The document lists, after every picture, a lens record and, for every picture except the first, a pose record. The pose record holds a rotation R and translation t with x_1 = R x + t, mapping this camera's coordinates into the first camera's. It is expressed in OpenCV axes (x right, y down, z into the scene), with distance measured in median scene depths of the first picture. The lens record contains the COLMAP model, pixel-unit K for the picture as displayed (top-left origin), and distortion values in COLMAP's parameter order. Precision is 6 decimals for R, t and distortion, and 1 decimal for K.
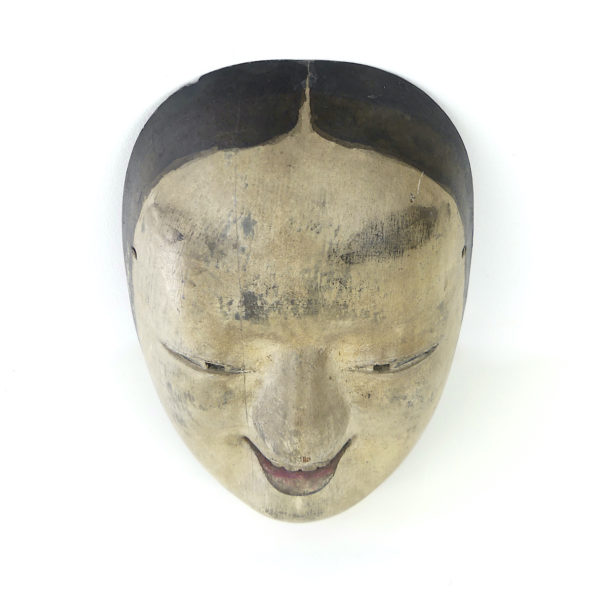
lens RADIAL K [[959.3, 0, 300.4], [0, 959.3, 240.6], [0, 0, 1]] dist [-0.025629, -0.005378]
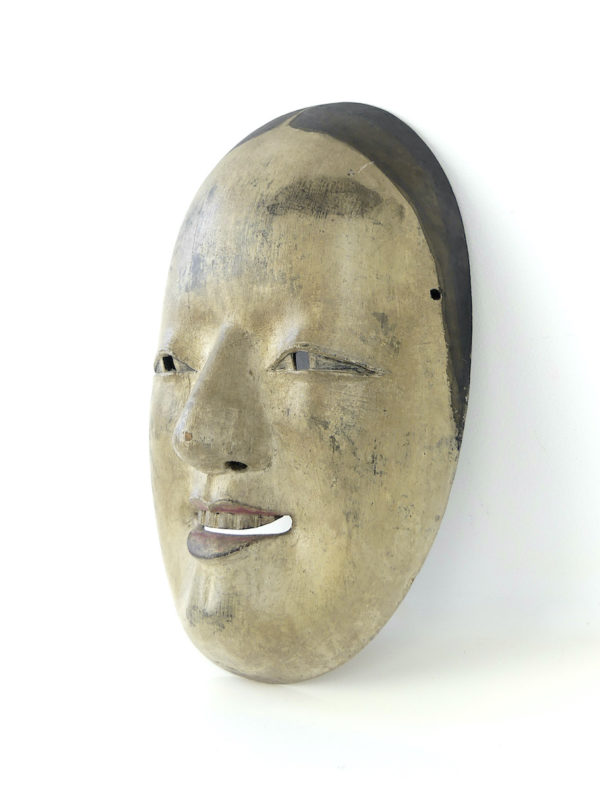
lens RADIAL K [[1034.4, 0, 332.2], [0, 1034.4, 398.5], [0, 0, 1]] dist [-0.020041, -0.006291]
pose [[0.803066, 0.000025, -0.595890, 0.751682], [-0.414655, 0.718203, -0.558790, 0.748003], [0.427956, 0.695833, 0.576775, 0.512754]]
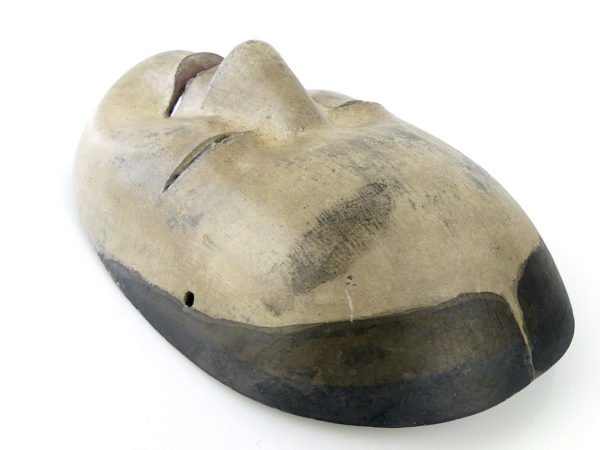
lens RADIAL K [[605.4, 0, 300.0], [0, 605.4, 225.0], [0, 0, 1]] dist [-0.005829, -0.008053]
pose [[-0.768126, 0.285894, -0.572928, 0.403741], [-0.460173, -0.868662, 0.183489, -0.074013], [-0.445222, 0.404589, 0.798802, 0.608813]]
